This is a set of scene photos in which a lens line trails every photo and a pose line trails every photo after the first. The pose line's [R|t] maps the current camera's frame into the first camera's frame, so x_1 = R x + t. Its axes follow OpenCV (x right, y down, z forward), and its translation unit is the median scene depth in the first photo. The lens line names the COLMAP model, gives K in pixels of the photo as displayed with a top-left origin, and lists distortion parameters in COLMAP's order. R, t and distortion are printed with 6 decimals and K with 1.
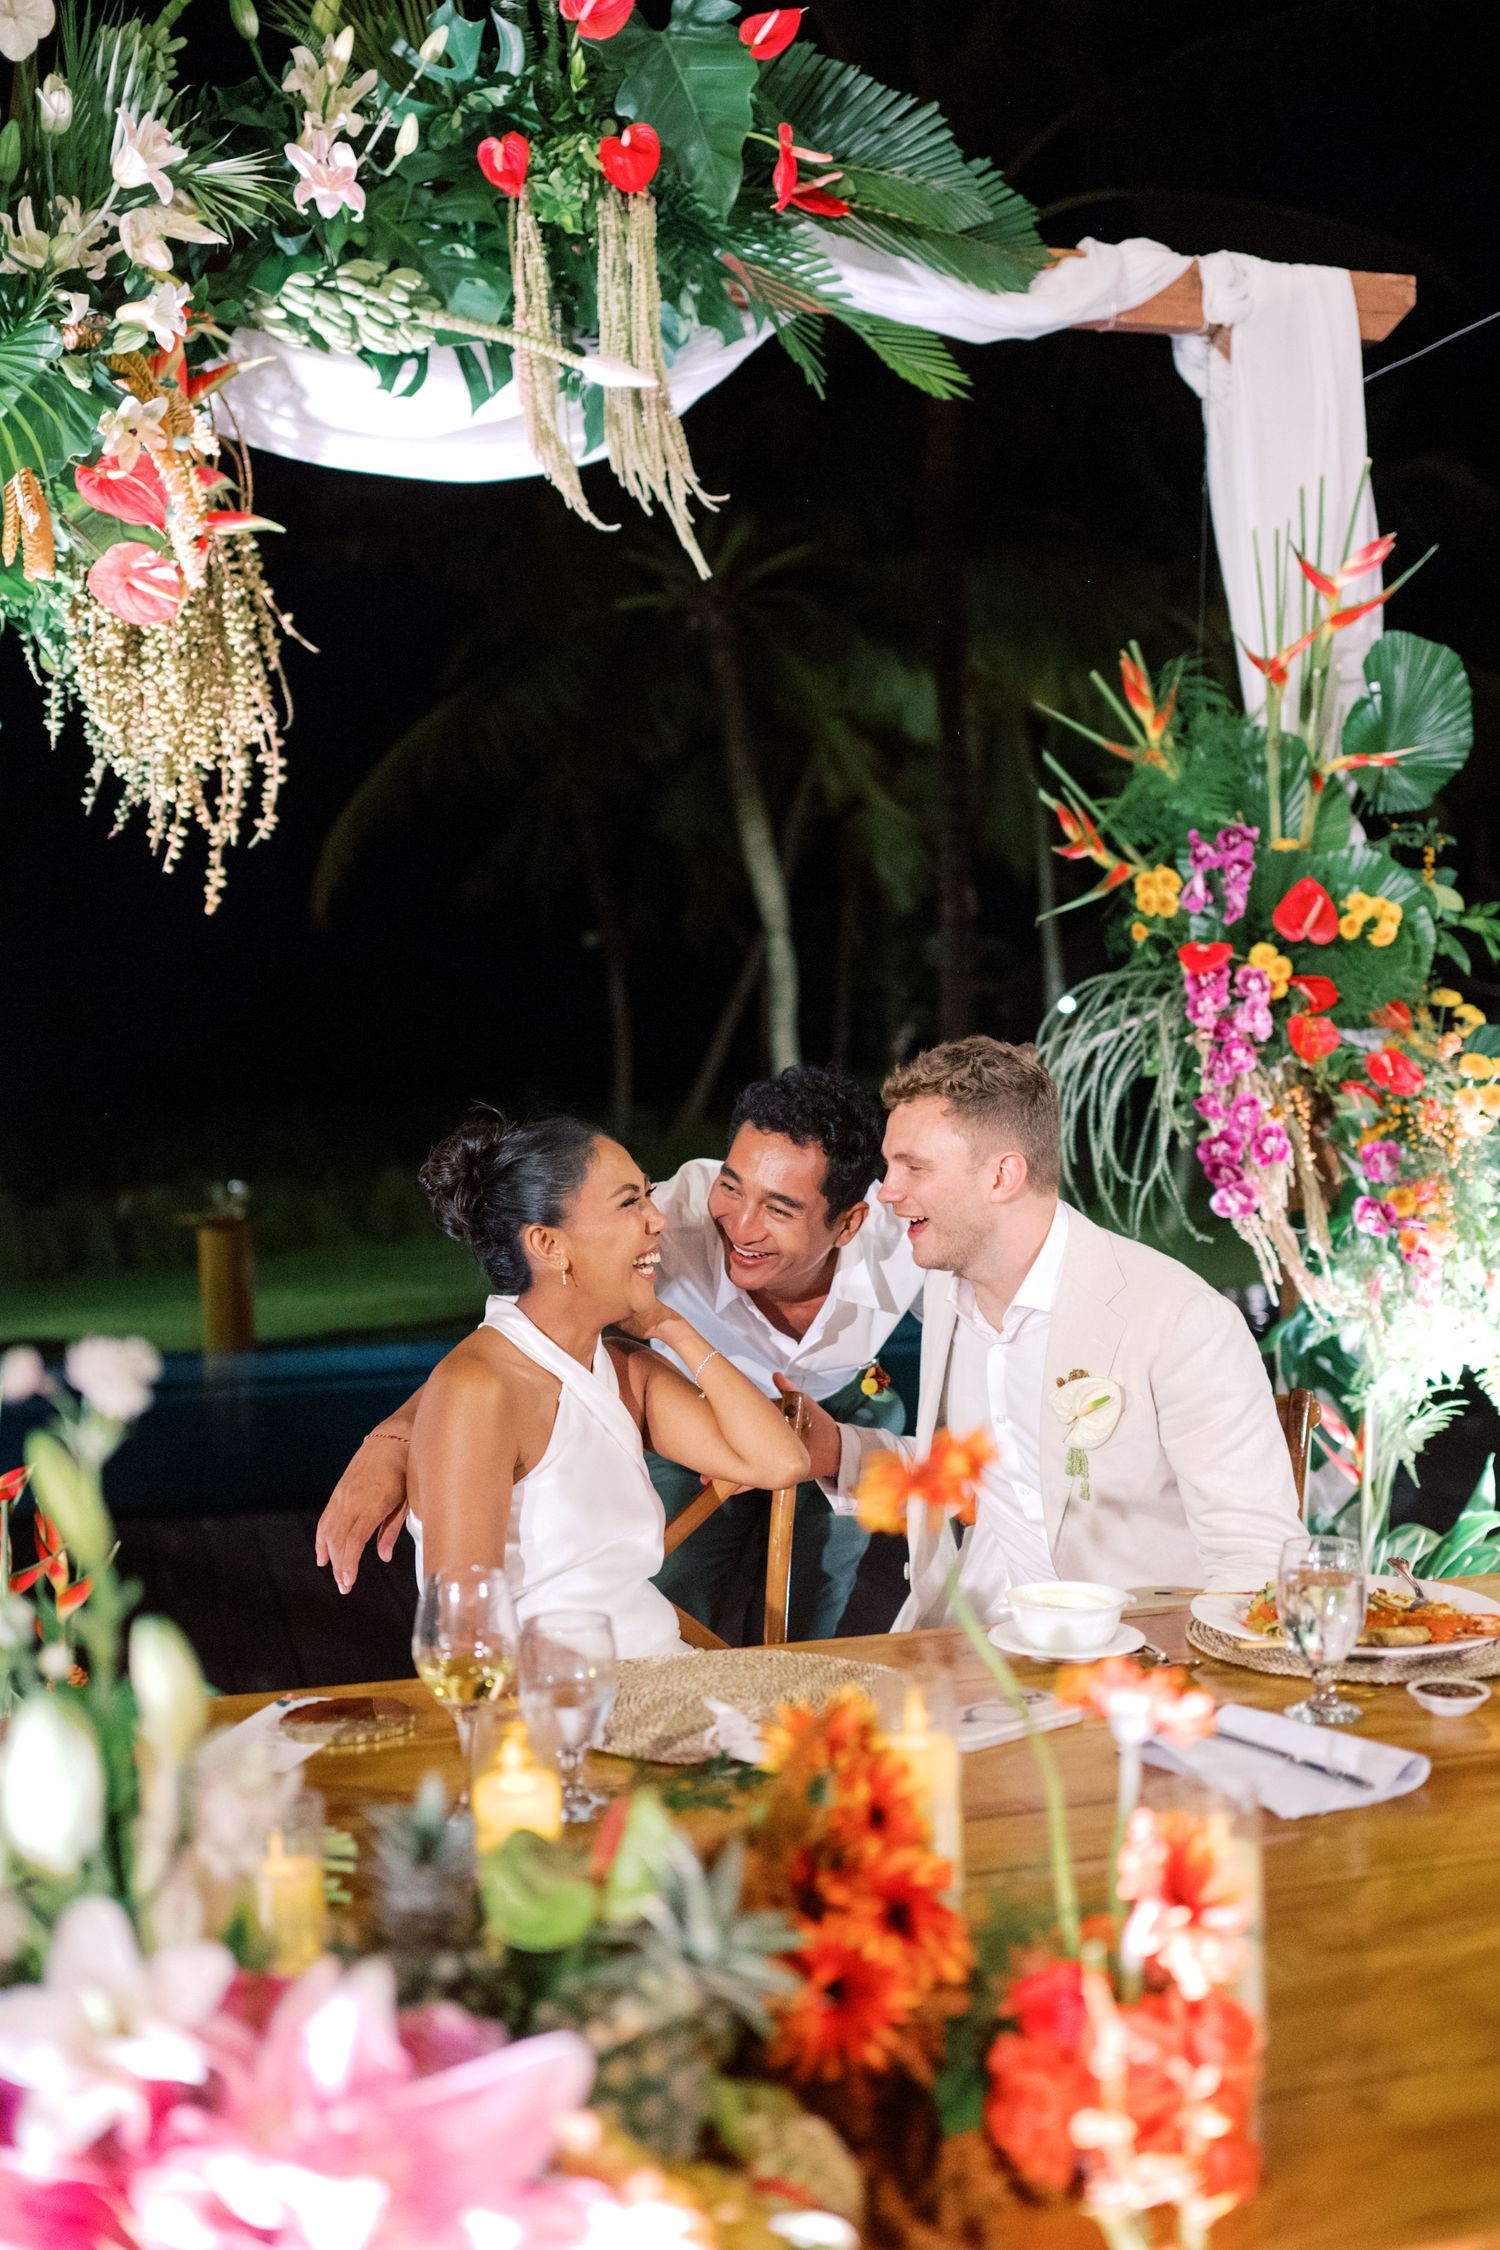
lens RADIAL K [[2216.1, 0, 745.5], [0, 2216.1, 1108.3], [0, 0, 1]] dist [-0.009778, 0.000000]
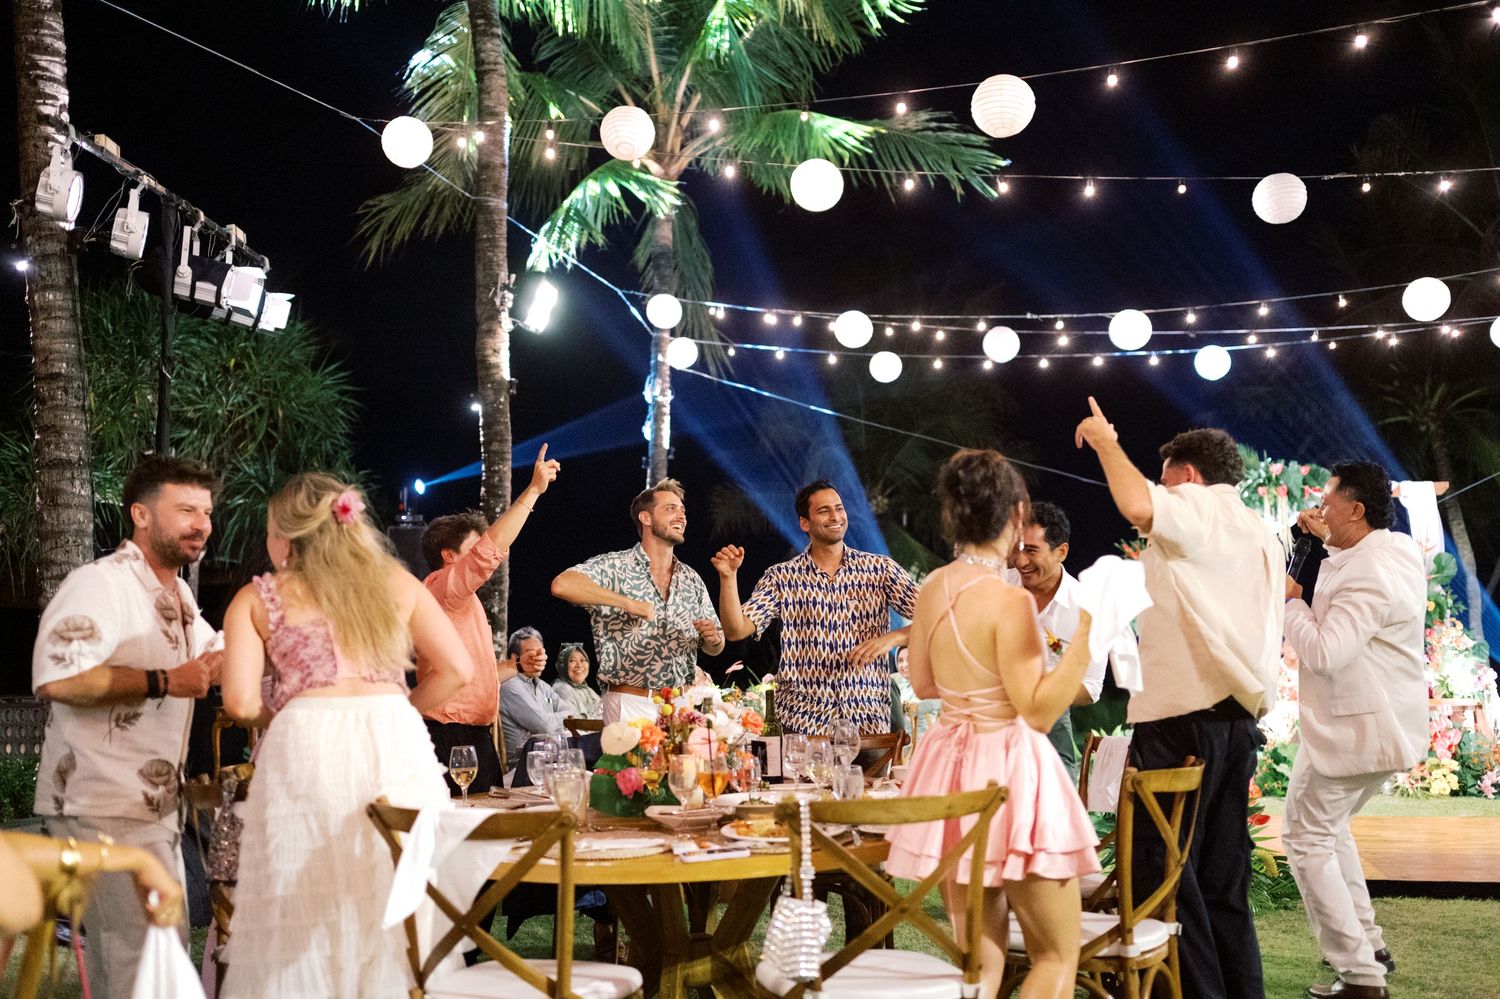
lens RADIAL K [[1477.4, 0, 747.7], [0, 1477.4, 496.3], [0, 0, 1]] dist [-0.009778, 0.000000]
pose [[0.869788, -0.038897, -0.491889, 0.670907], [-0.019476, 0.993405, -0.112993, 0.099436], [0.493040, 0.107860, 0.863294, -3.300585]]
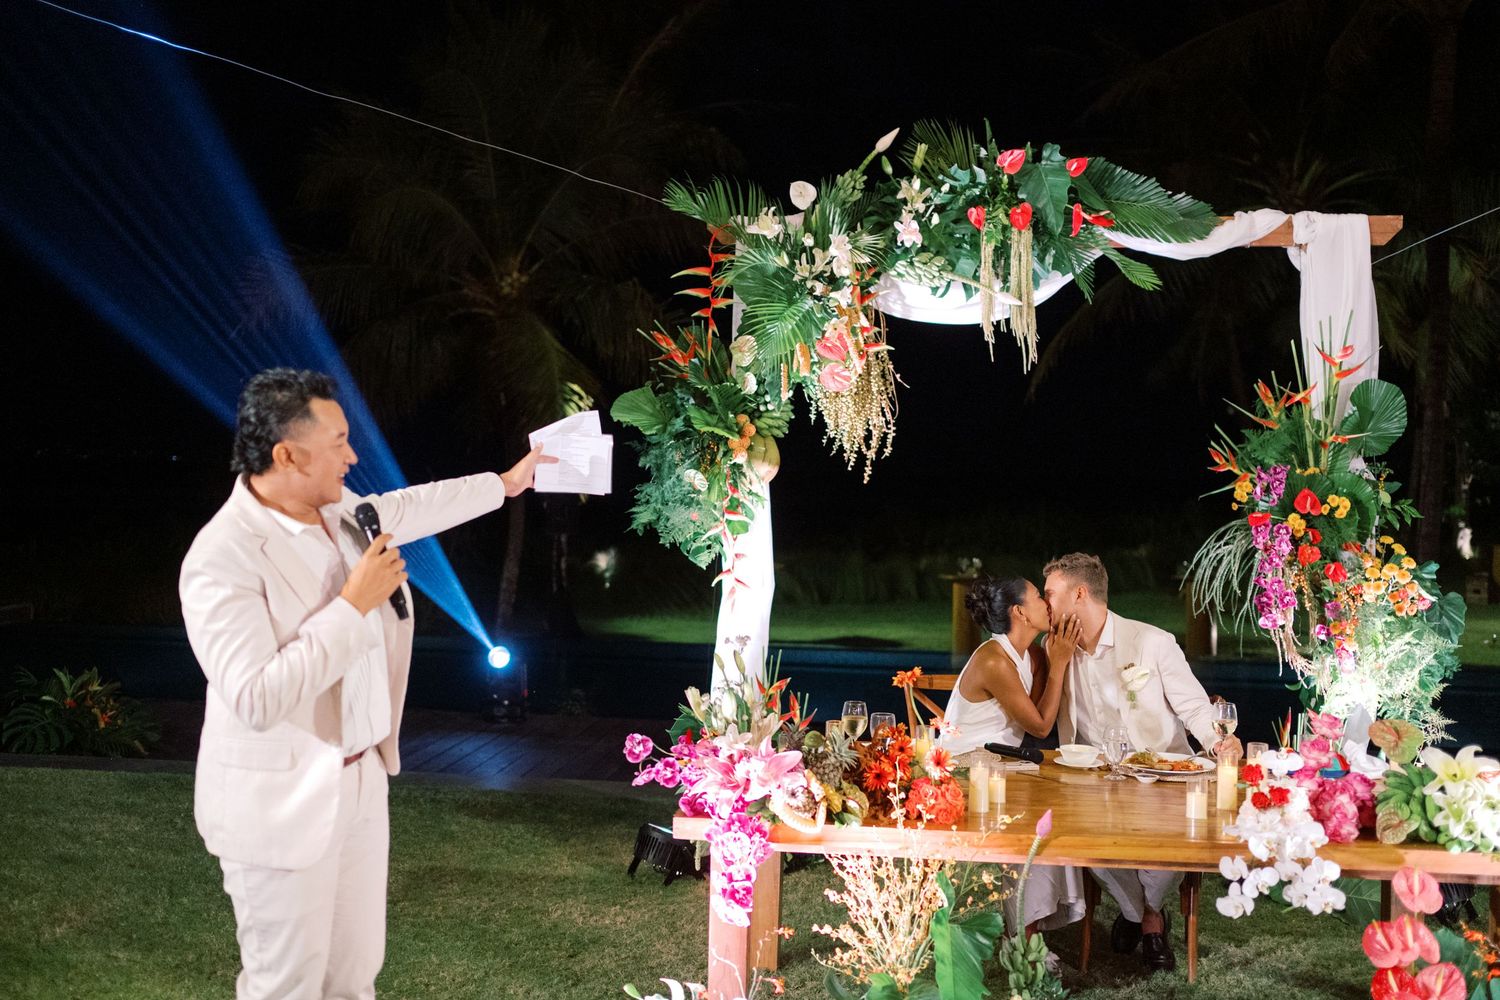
lens RADIAL K [[1477.4, 0, 750.5], [0, 1477.4, 505.5], [0, 0, 1]] dist [-0.009778, 0.000000]
pose [[0.916335, 0.054043, -0.396748, 0.355935], [-0.052436, 0.998513, 0.014905, -0.082738], [0.396964, 0.007146, 0.917806, -0.731032]]
